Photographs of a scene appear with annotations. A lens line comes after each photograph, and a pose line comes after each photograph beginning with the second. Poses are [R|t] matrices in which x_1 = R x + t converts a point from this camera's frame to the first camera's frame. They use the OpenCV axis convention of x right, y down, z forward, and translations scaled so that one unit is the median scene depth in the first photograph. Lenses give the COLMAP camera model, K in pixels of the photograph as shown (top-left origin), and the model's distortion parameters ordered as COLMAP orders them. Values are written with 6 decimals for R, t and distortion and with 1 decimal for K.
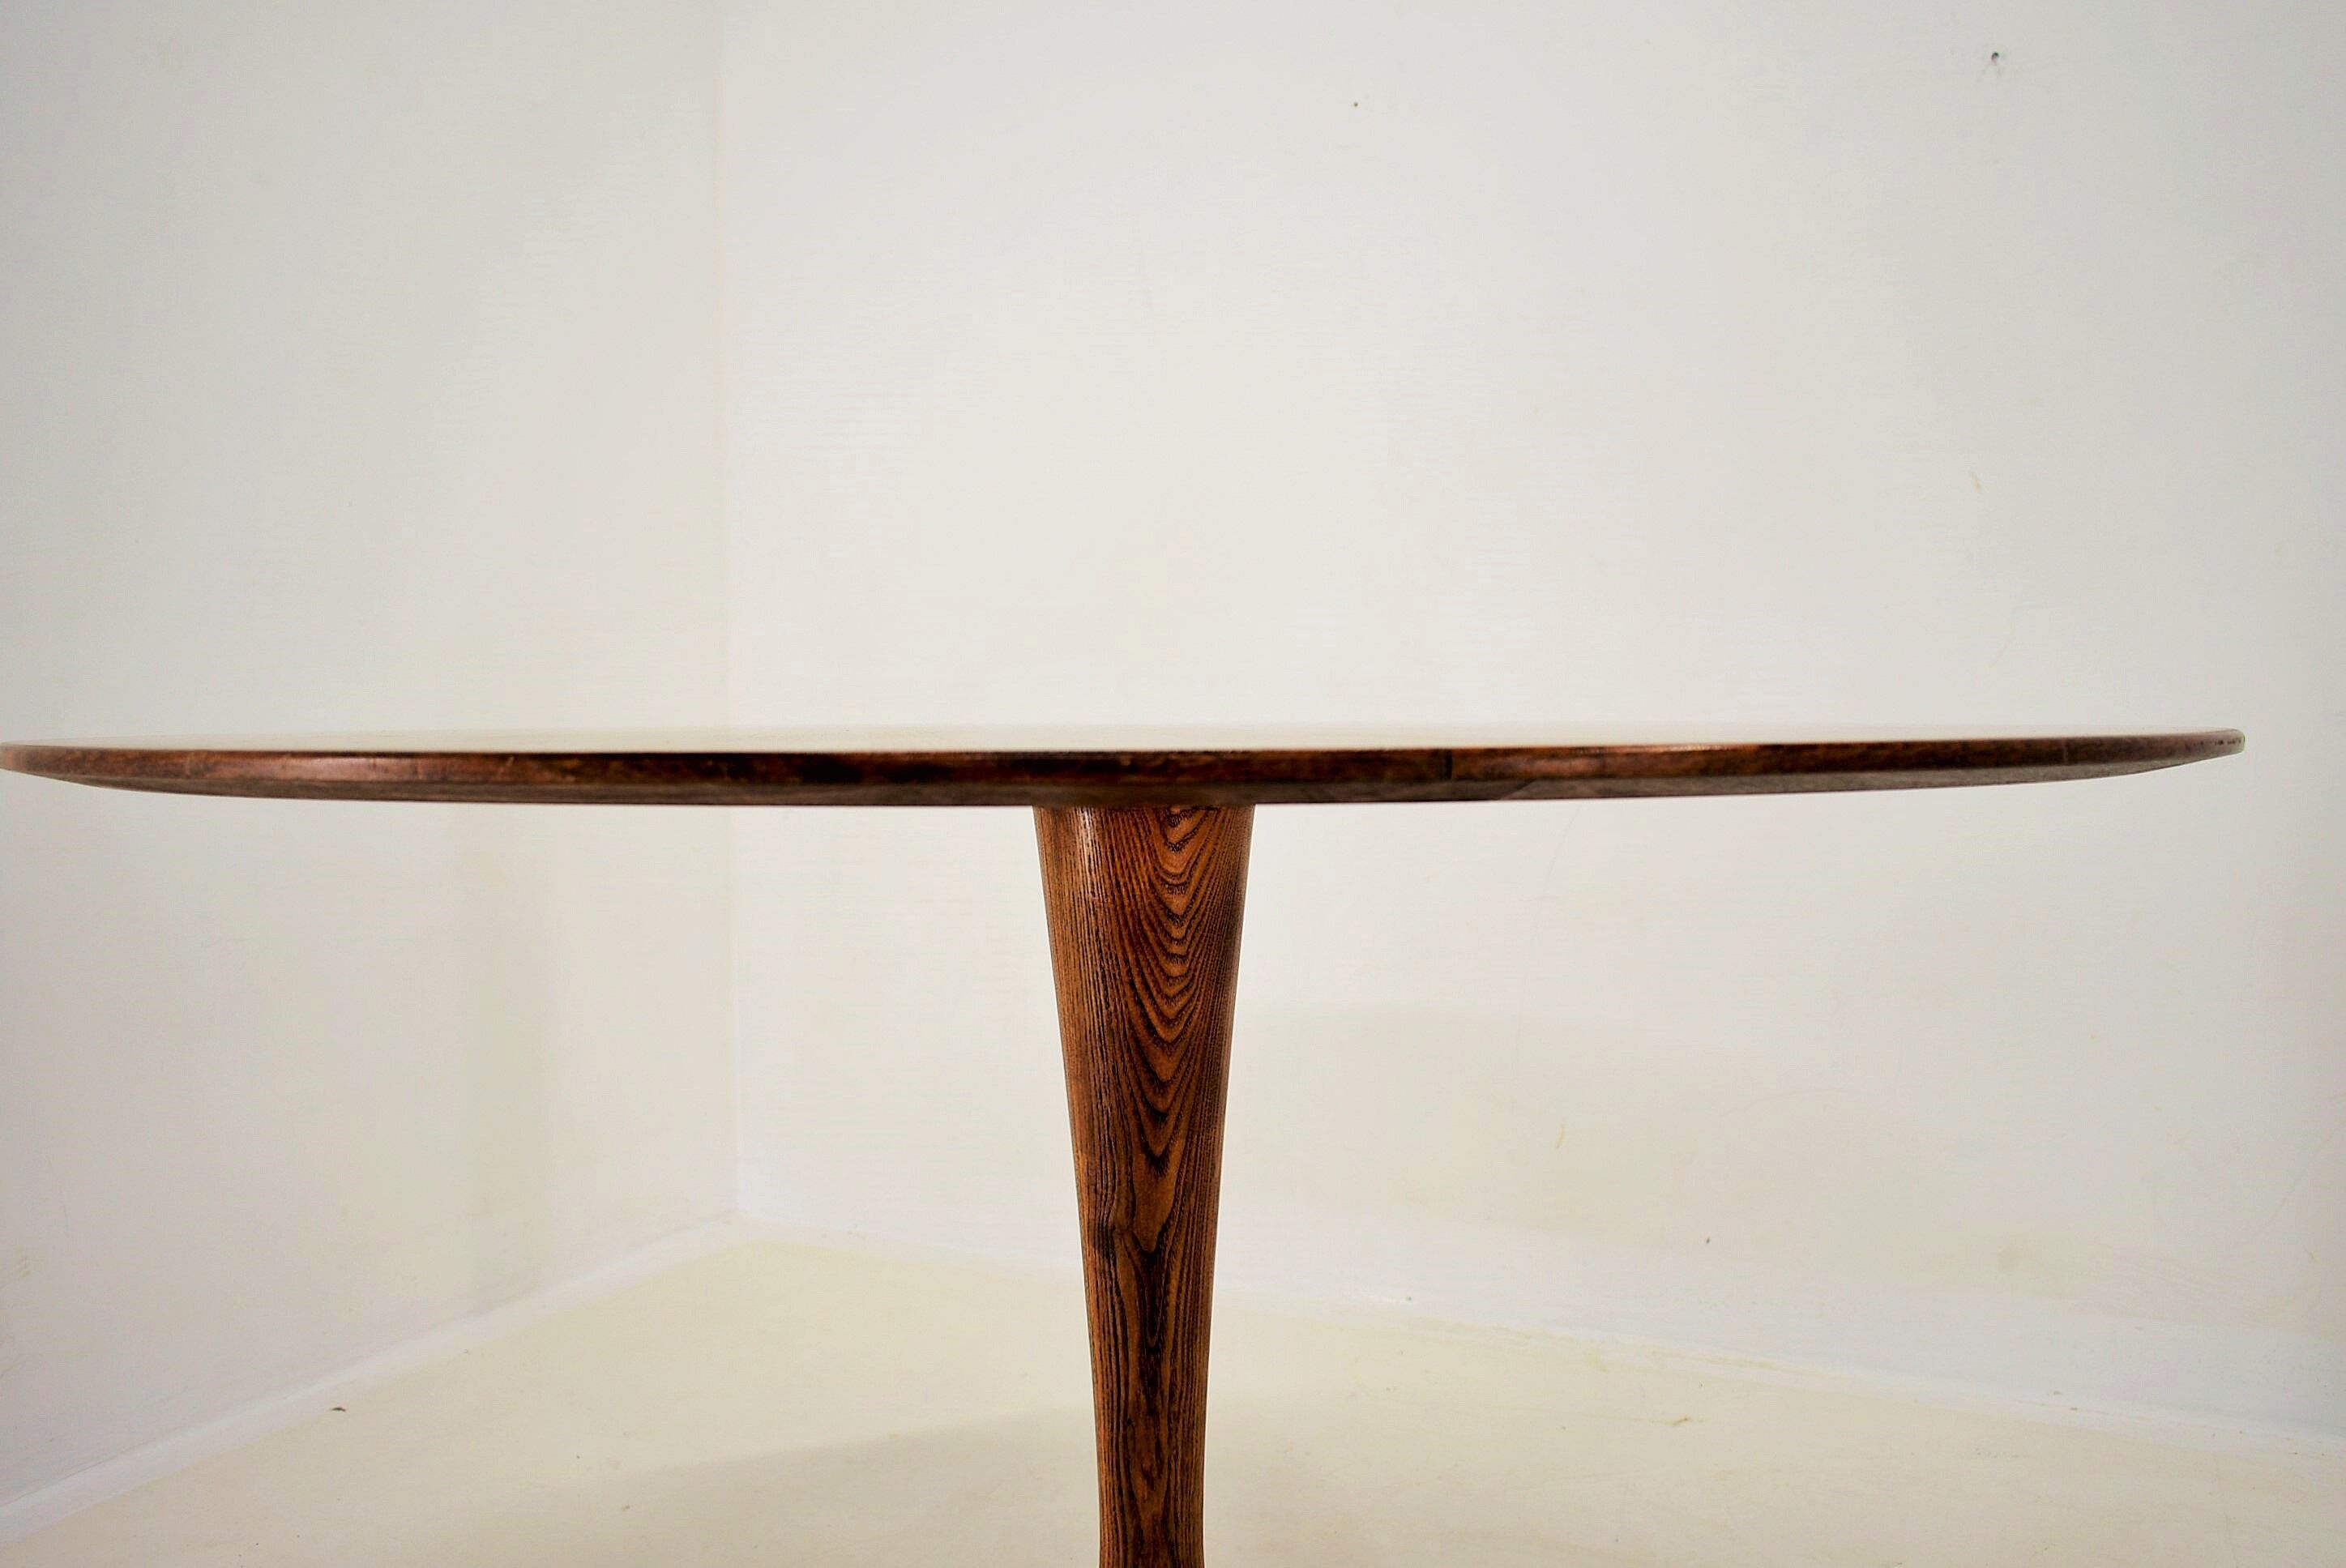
lens RADIAL K [[1849.8, 0, 1173.5], [0, 1849.8, 794.7], [0, 0, 1]] dist [-0.019777, 0.011641]
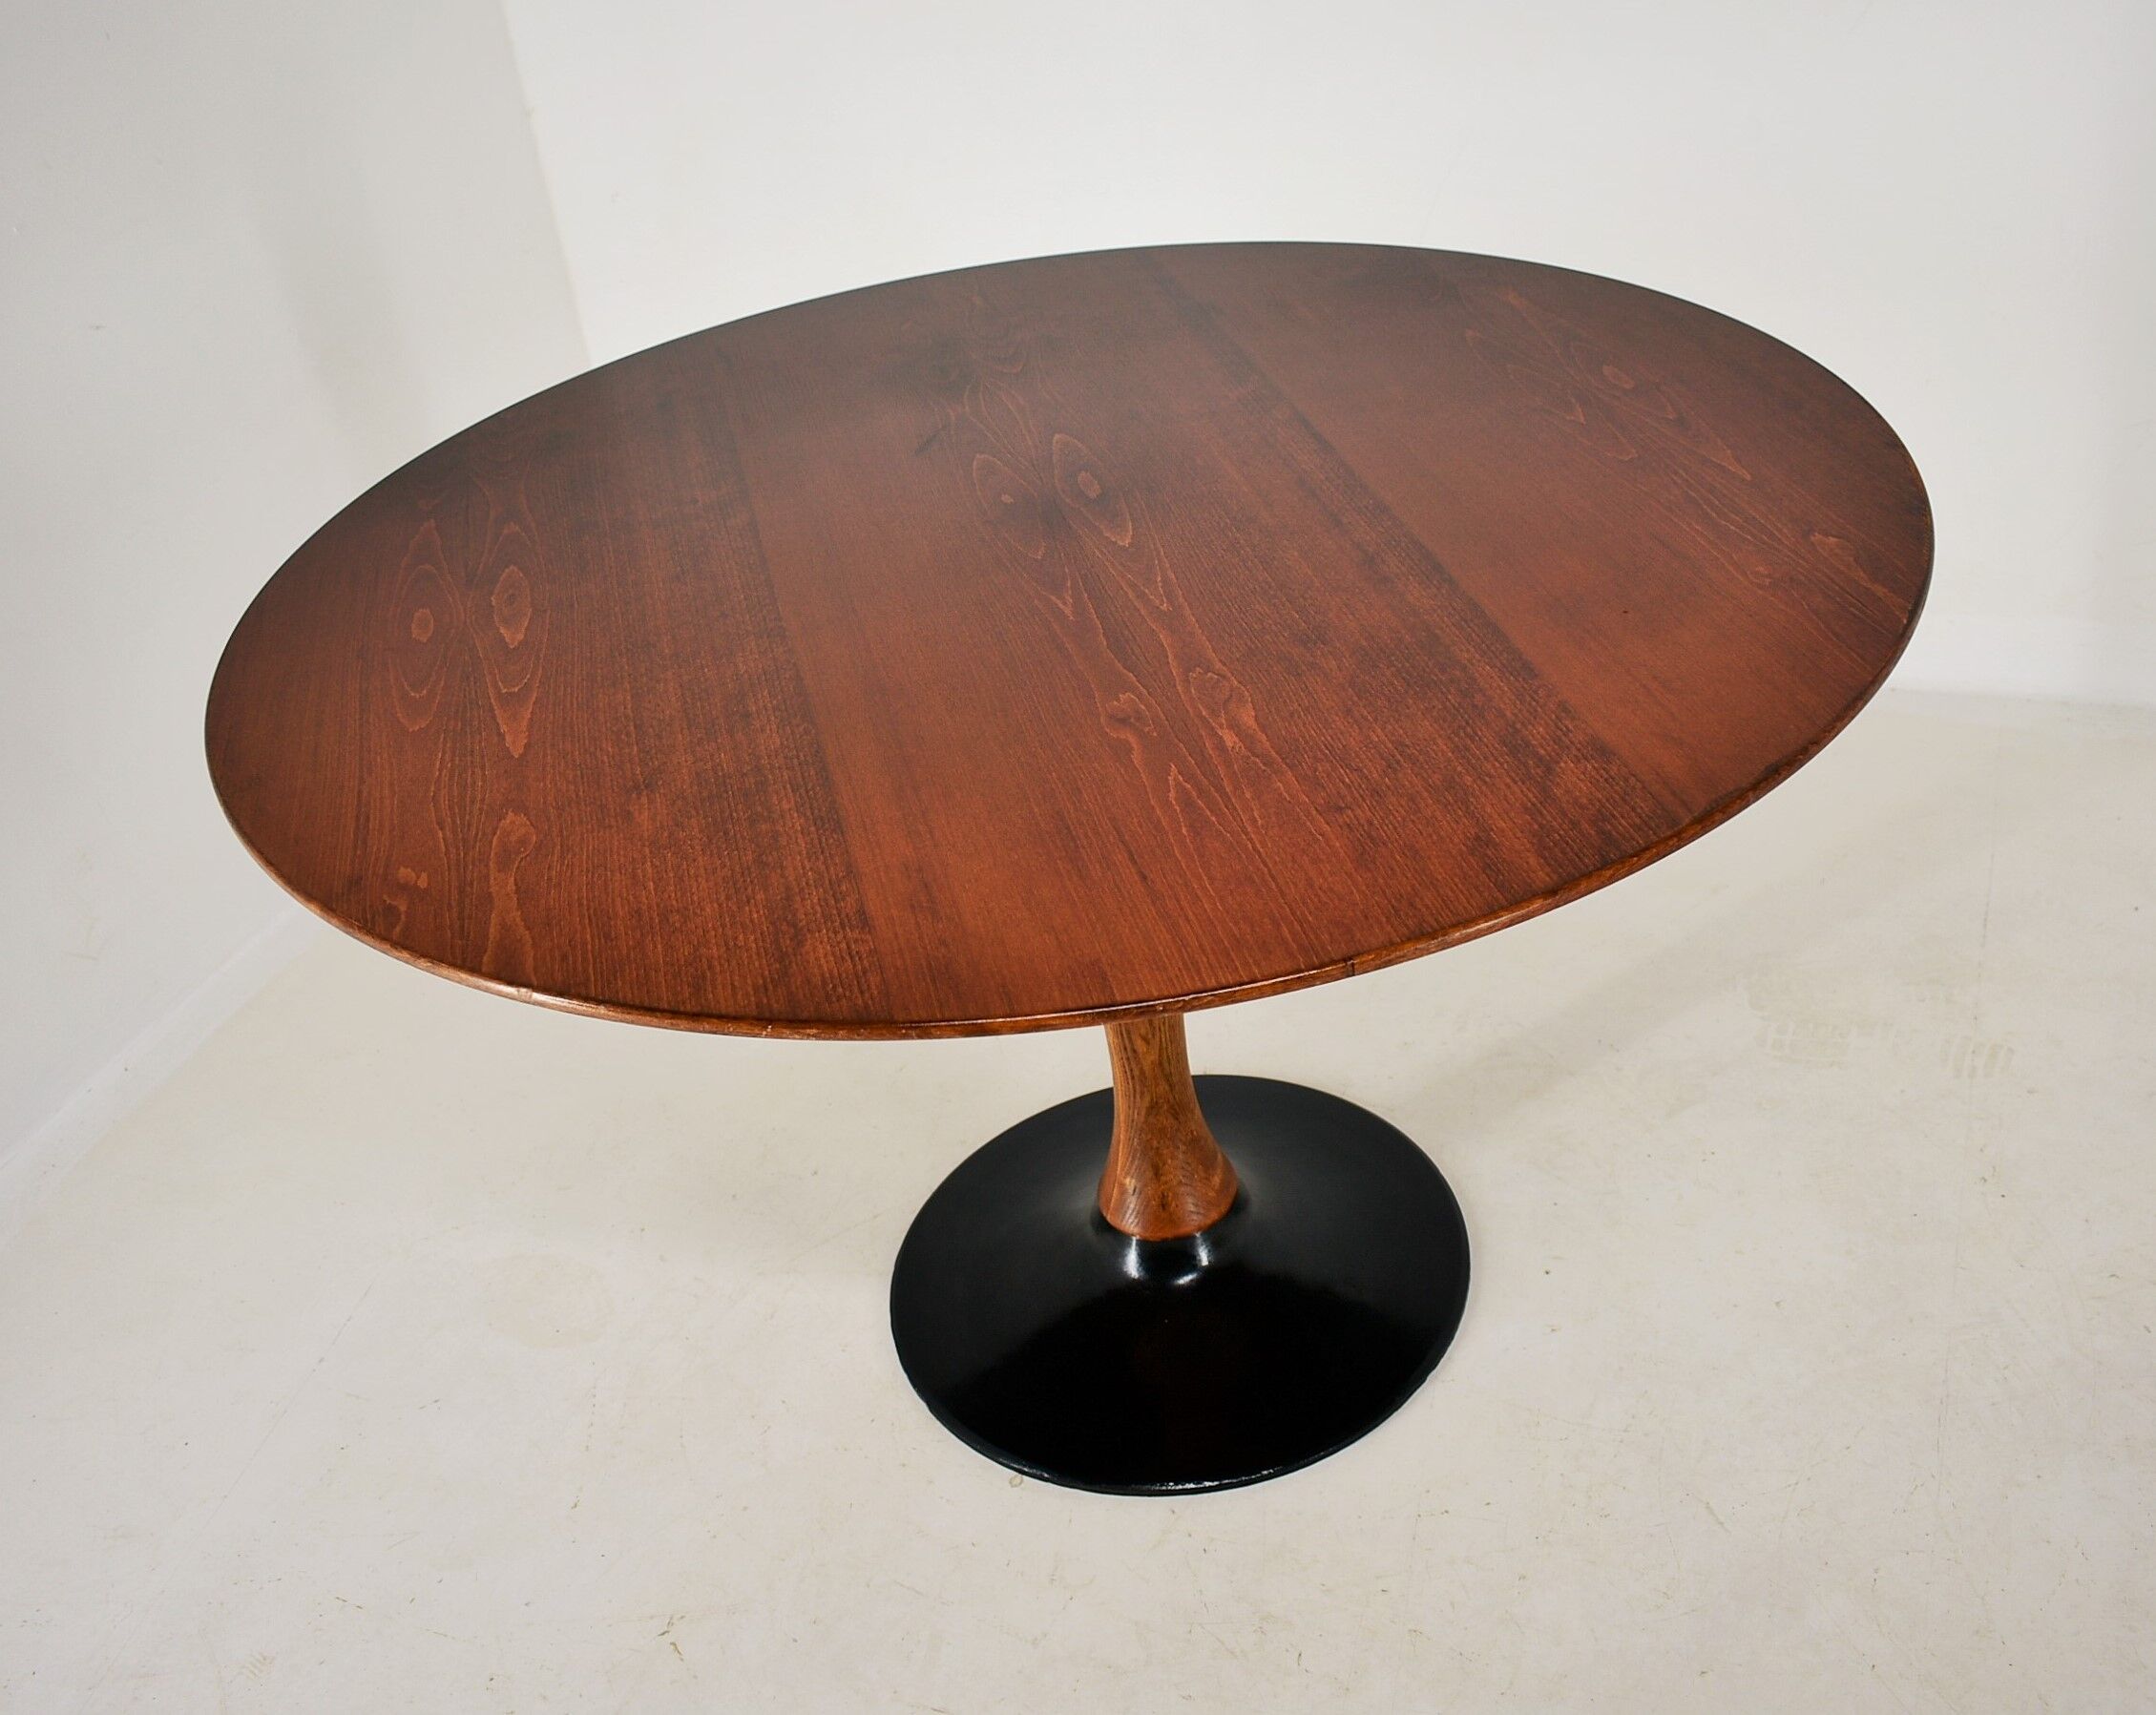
lens RADIAL K [[2172.0, 0, 1160.8], [0, 2172.0, 751.9], [0, 0, 1]] dist [-0.019232, 0.000000]
pose [[0.990159, -0.135088, 0.036559, -0.032115], [0.102361, 0.877220, 0.469049, -0.553970], [-0.095433, -0.460691, 0.882415, -0.297586]]
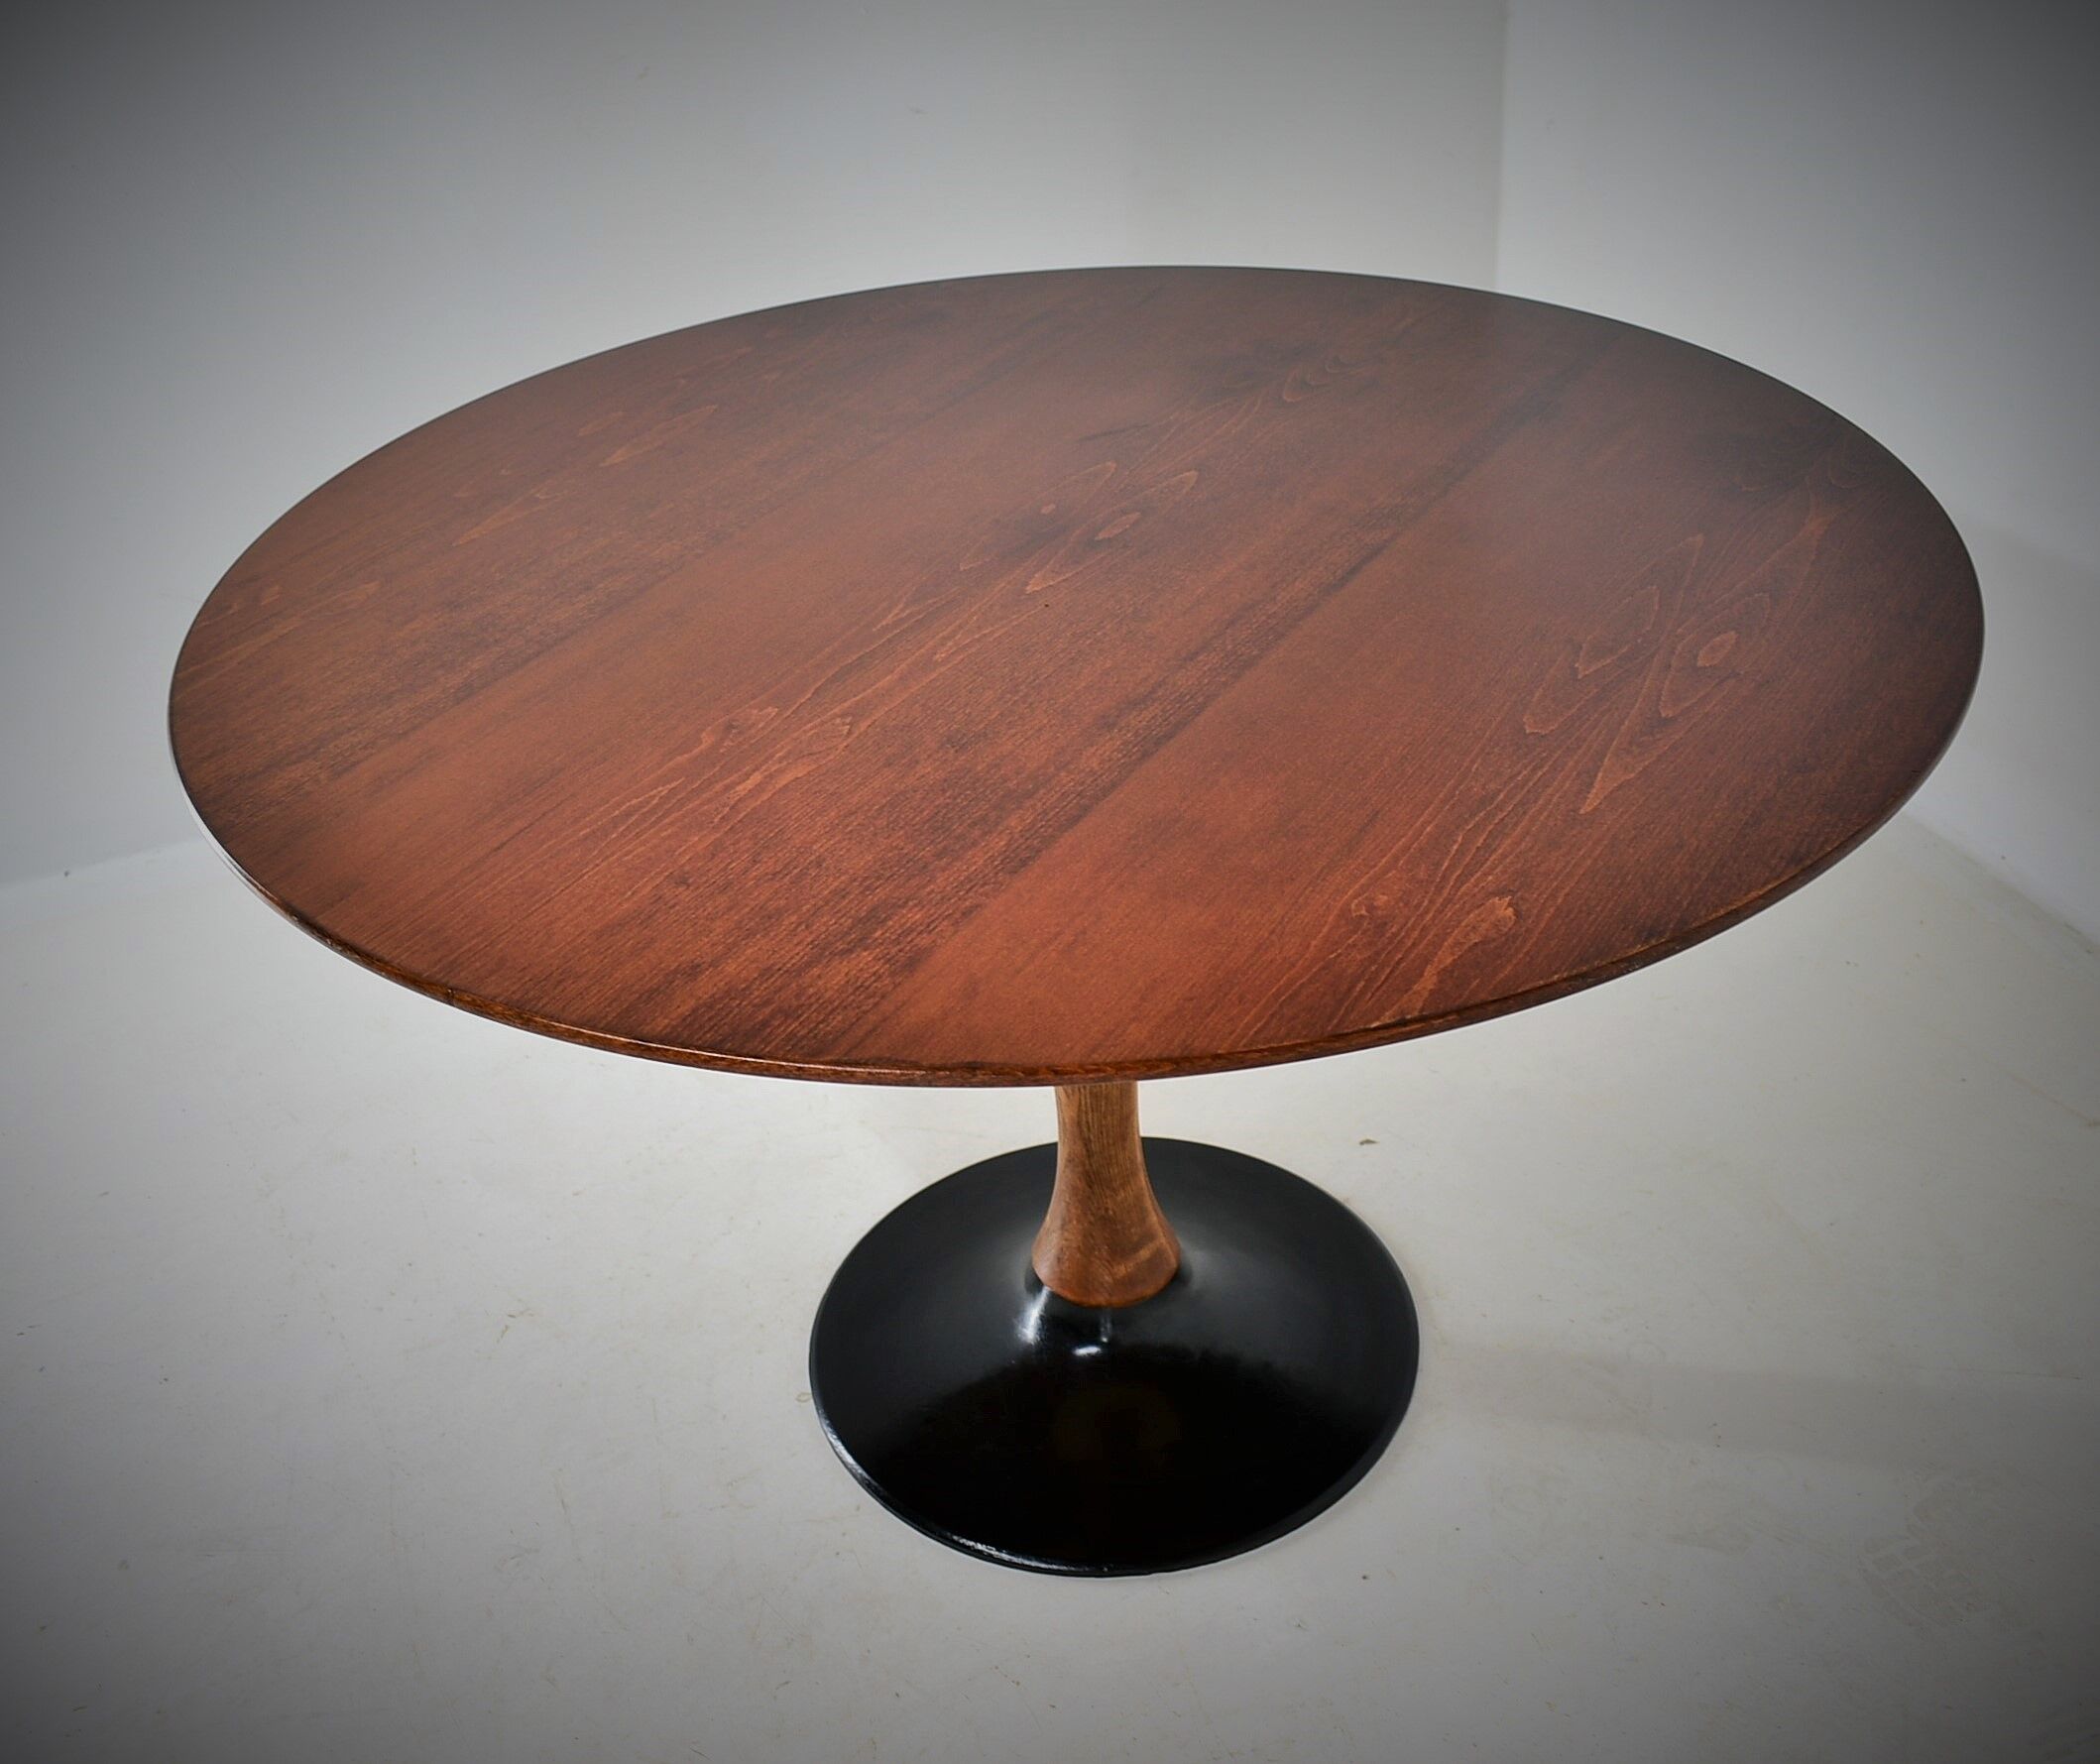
lens RADIAL K [[2259.9, 0, 1067.4], [0, 2259.9, 805.4], [0, 0, 1]] dist [-0.017212, 0.000000]
pose [[0.748261, 0.310706, -0.586146, 0.852447], [0.021836, 0.871529, 0.489858, -0.579519], [0.663044, -0.379341, 0.645347, 0.059002]]
